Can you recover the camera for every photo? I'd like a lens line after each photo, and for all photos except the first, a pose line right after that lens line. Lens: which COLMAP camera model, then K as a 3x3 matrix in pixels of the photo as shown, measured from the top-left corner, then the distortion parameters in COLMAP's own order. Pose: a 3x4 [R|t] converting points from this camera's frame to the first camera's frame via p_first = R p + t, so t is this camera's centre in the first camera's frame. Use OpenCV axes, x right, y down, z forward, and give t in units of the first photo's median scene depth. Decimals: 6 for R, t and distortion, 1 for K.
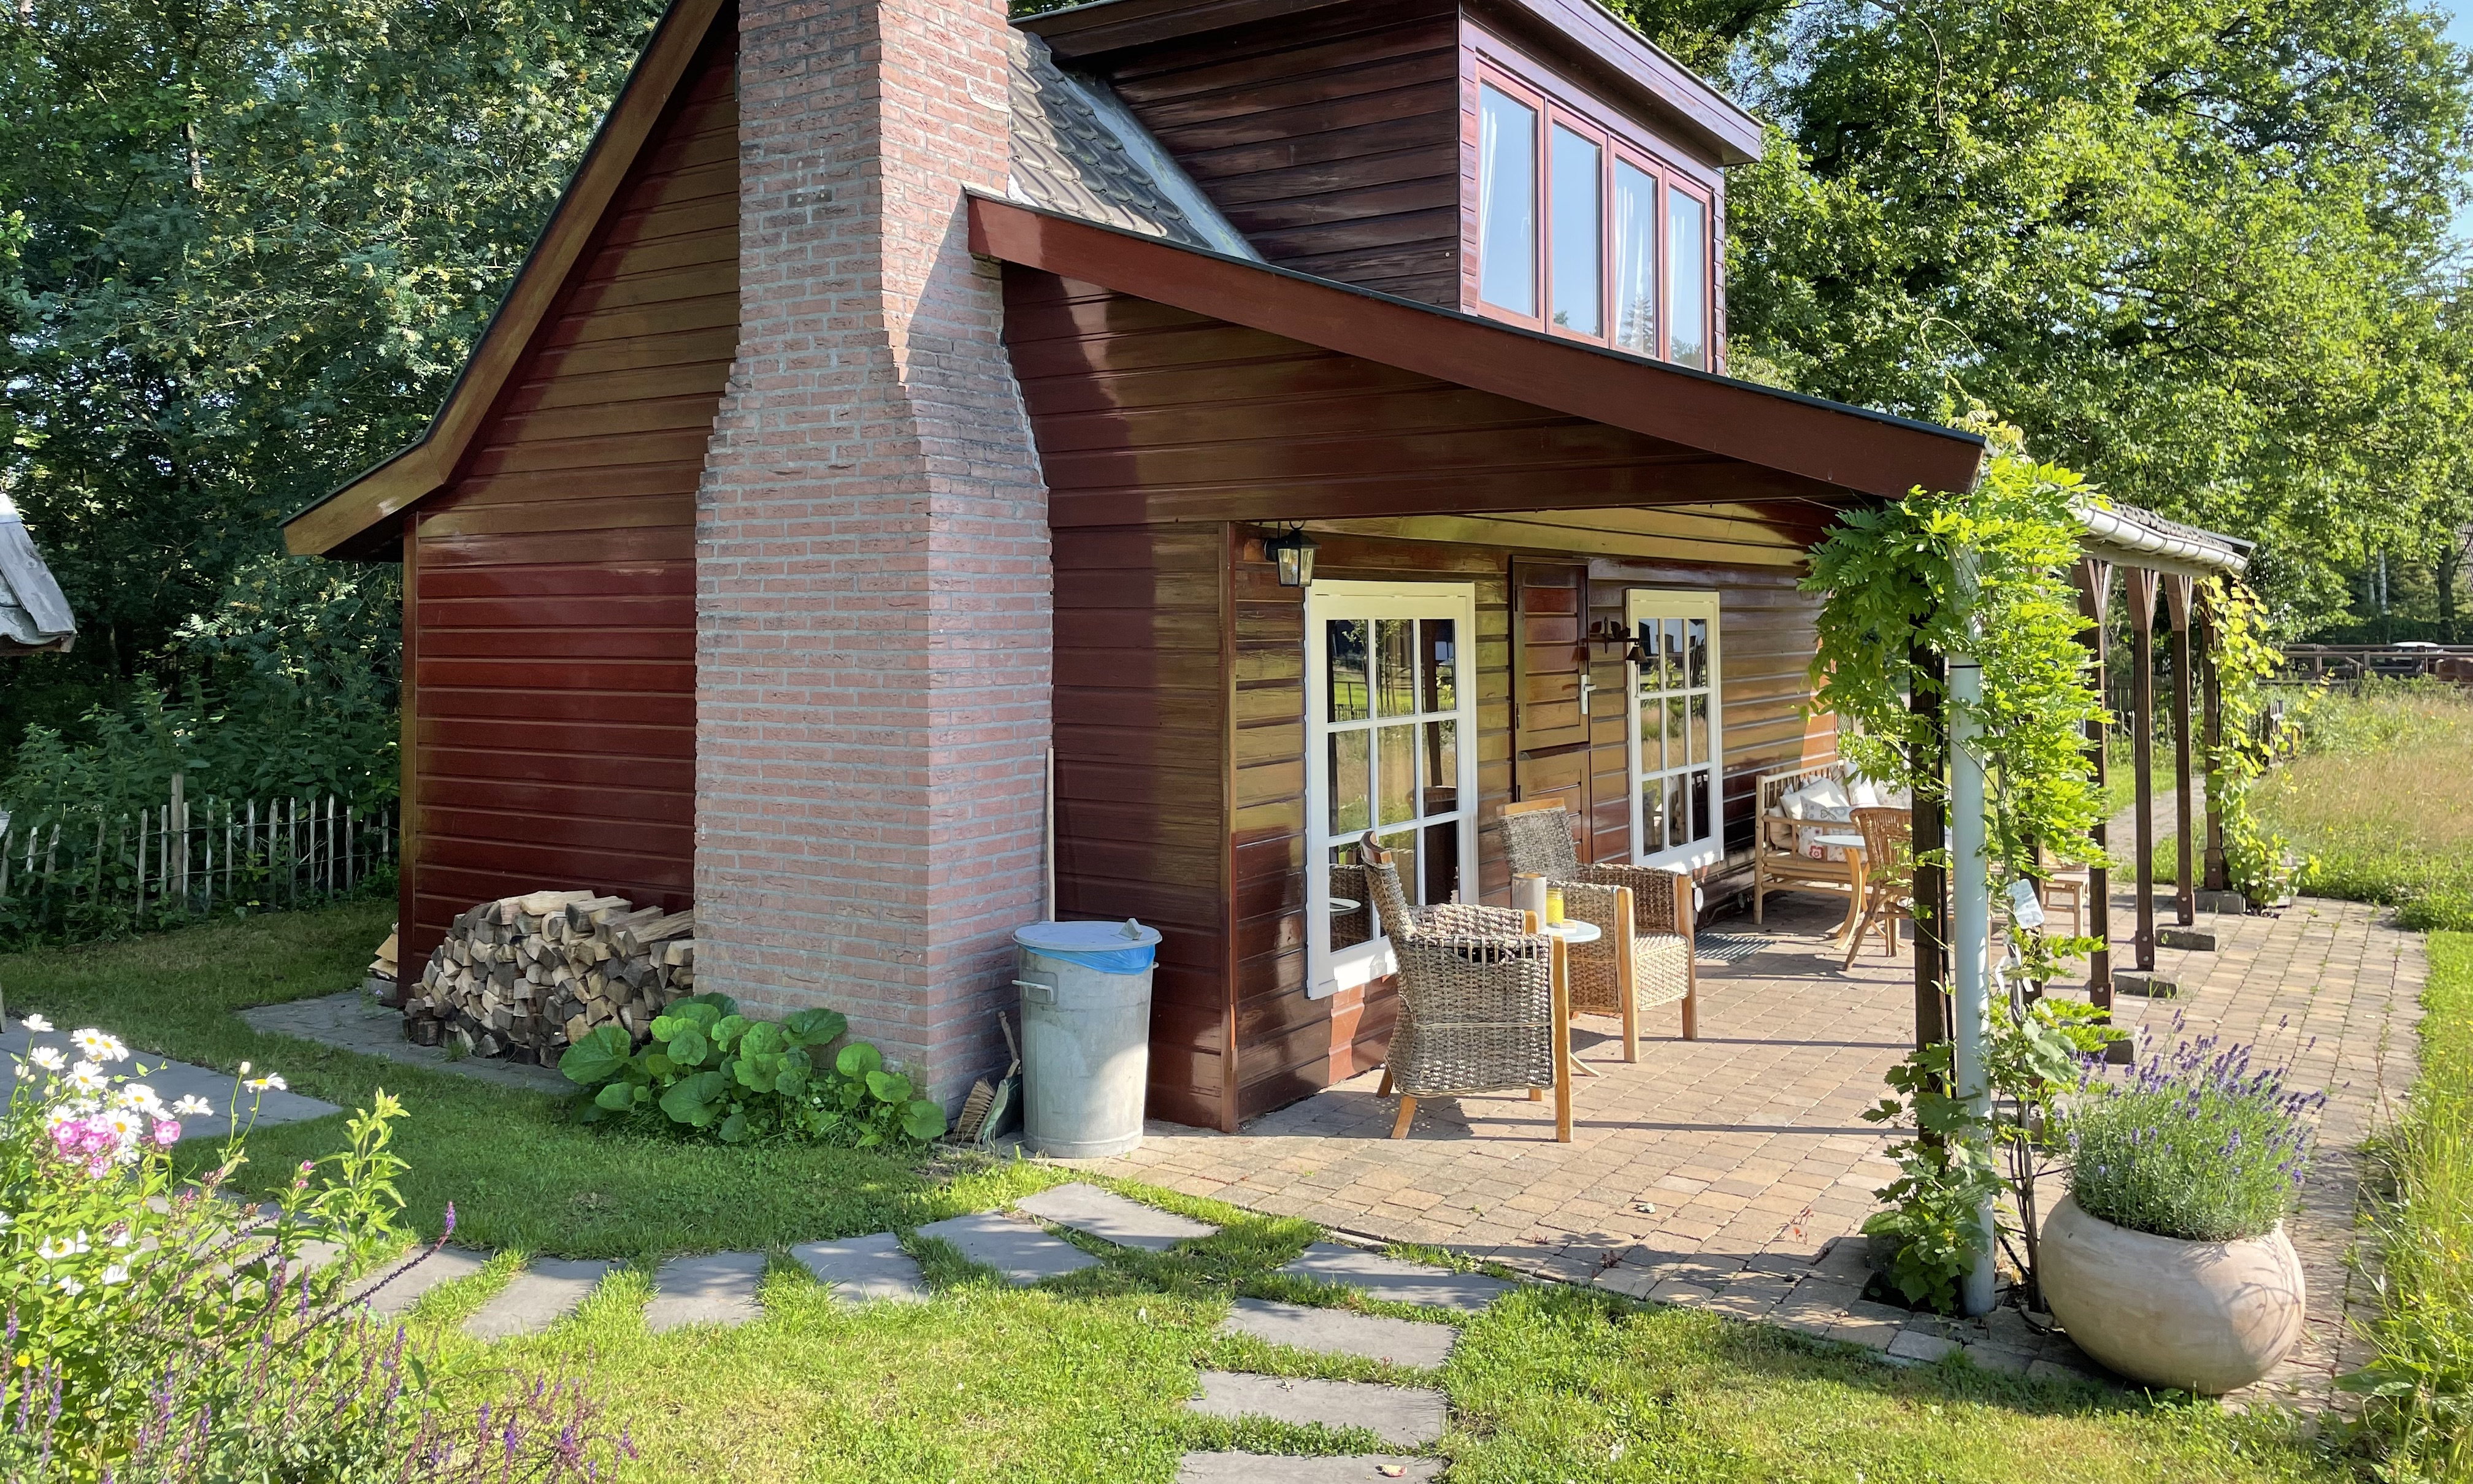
lens RADIAL K [[1899.9, 0, 1370.2], [0, 1899.9, 582.4], [0, 0, 1]] dist [0.003267, -0.074727]
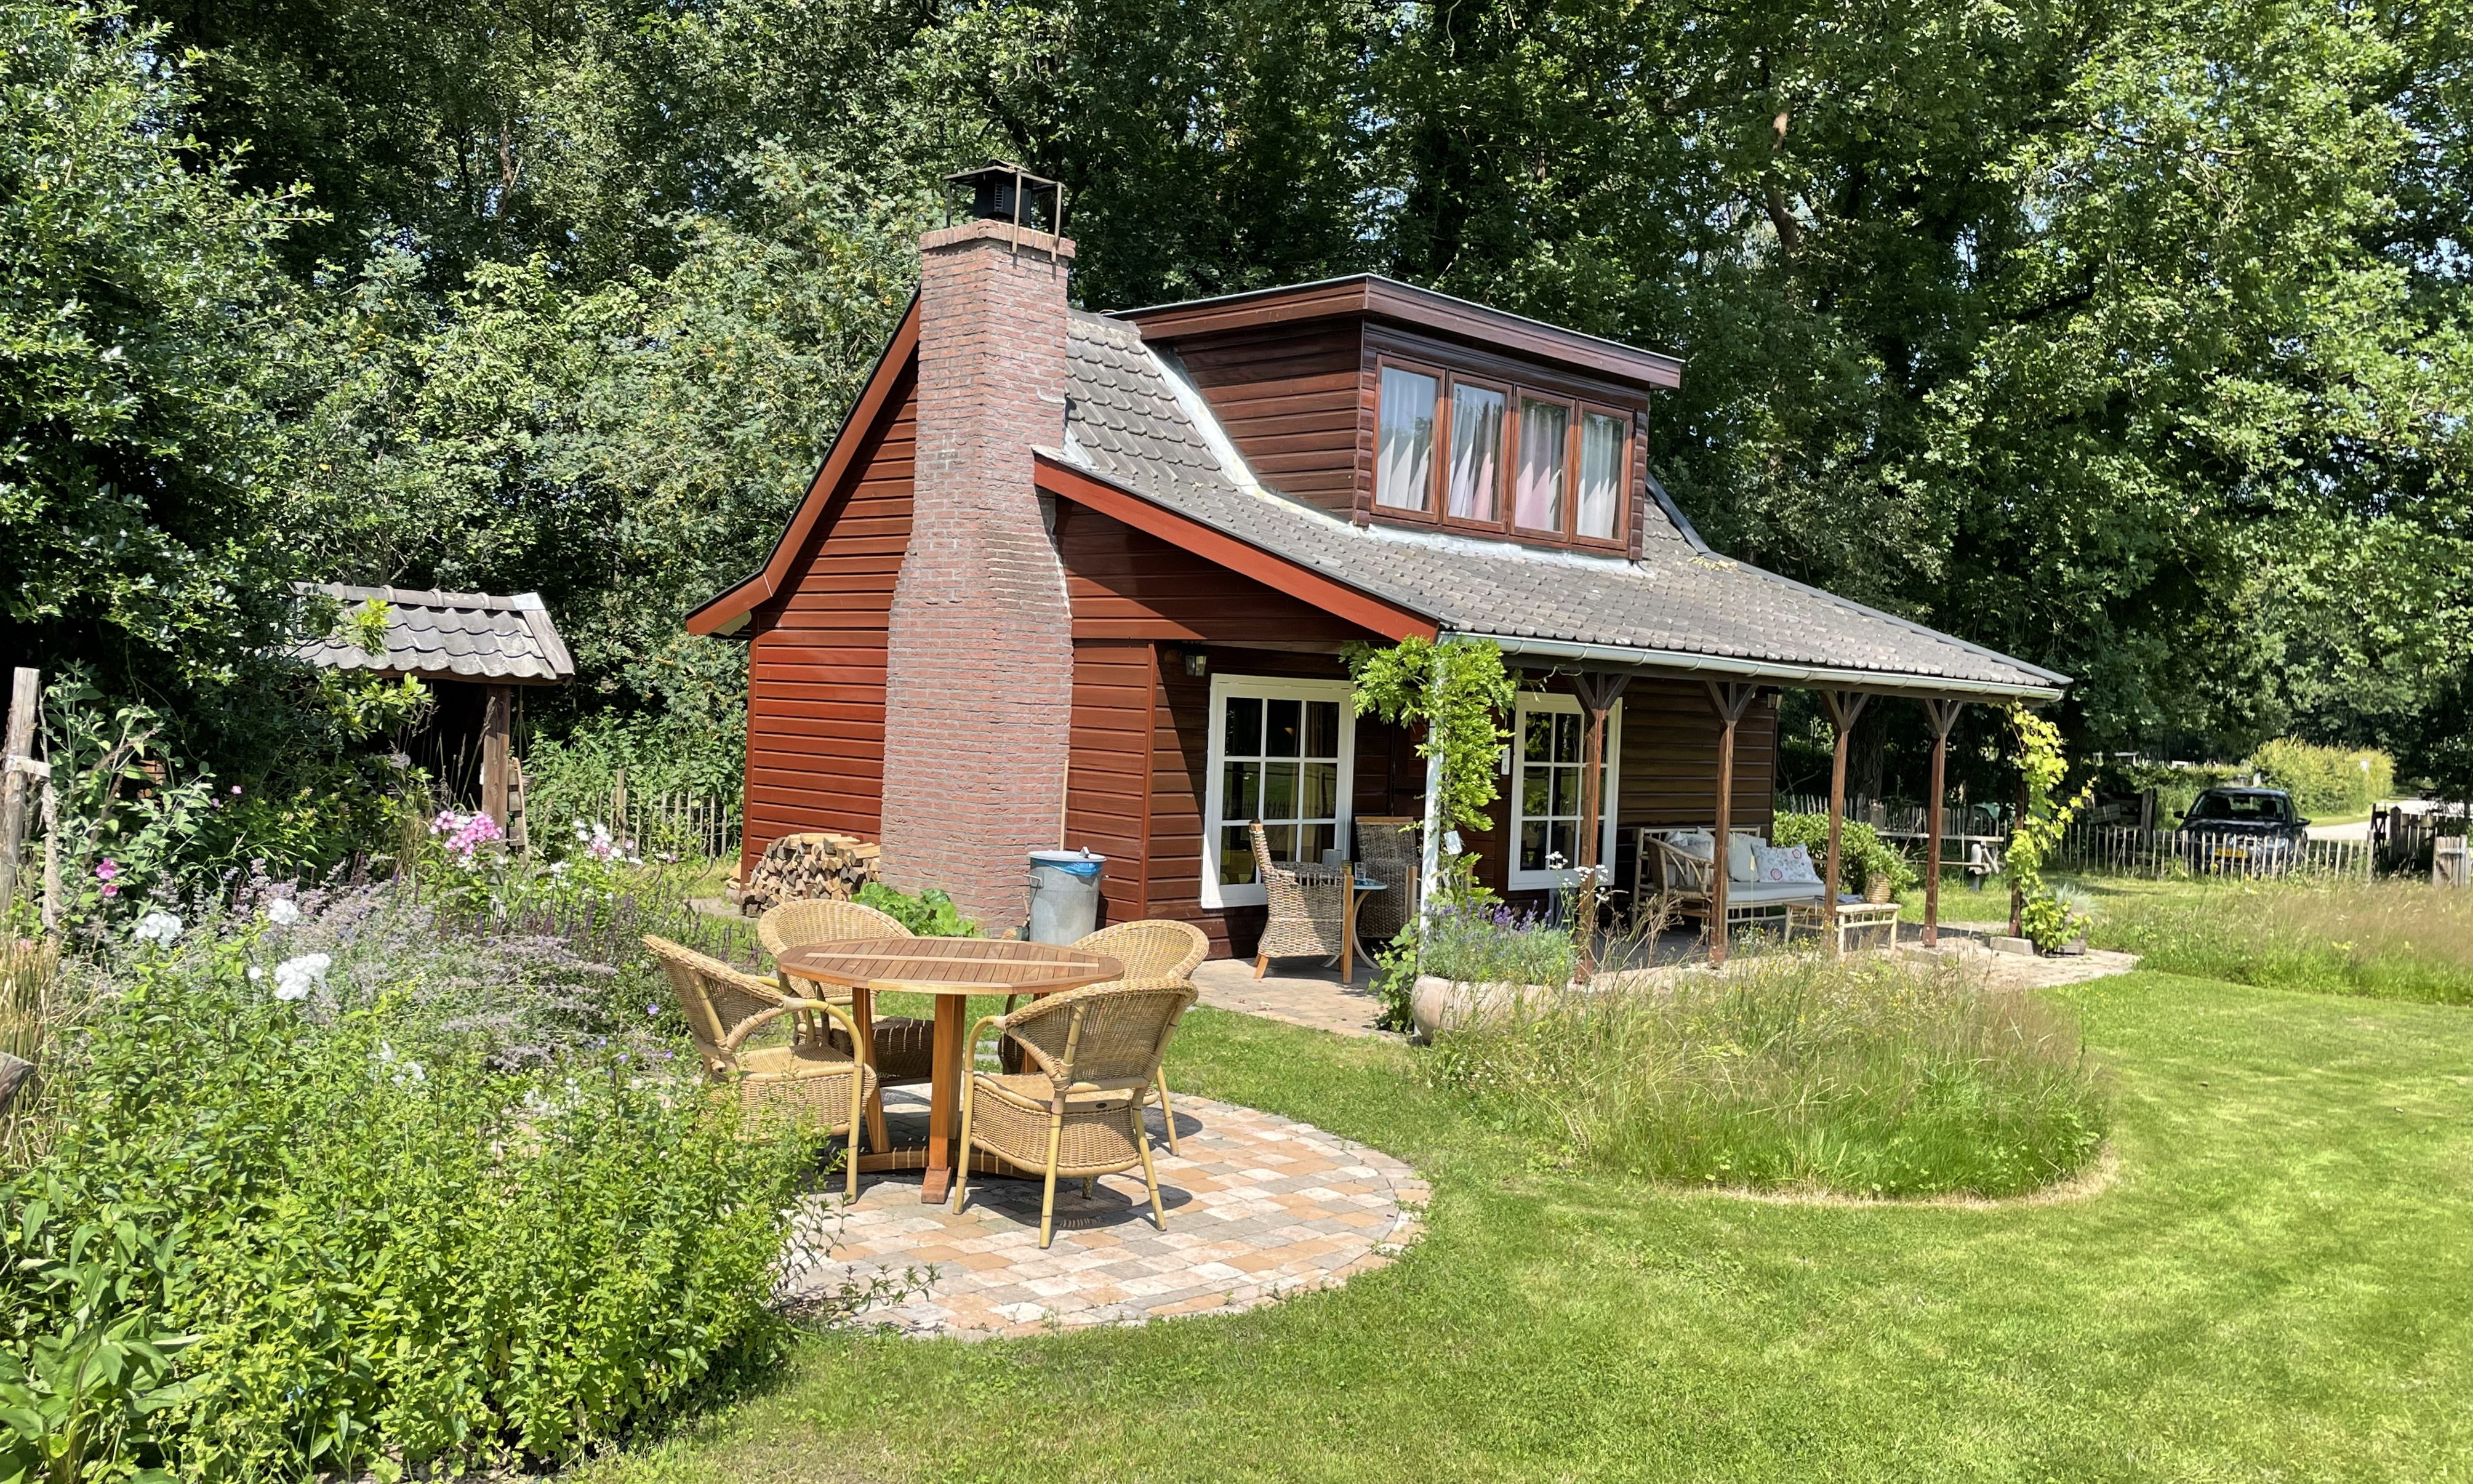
lens RADIAL K [[1851.3, 0, 1236.5], [0, 1851.3, 742.0], [0, 0, 1]] dist [0.003493, -0.058907]
pose [[0.970418, 0.053366, -0.235458, 0.350248], [-0.044010, 0.998025, 0.044818, -0.014822], [0.237384, -0.033130, 0.970851, -0.582112]]
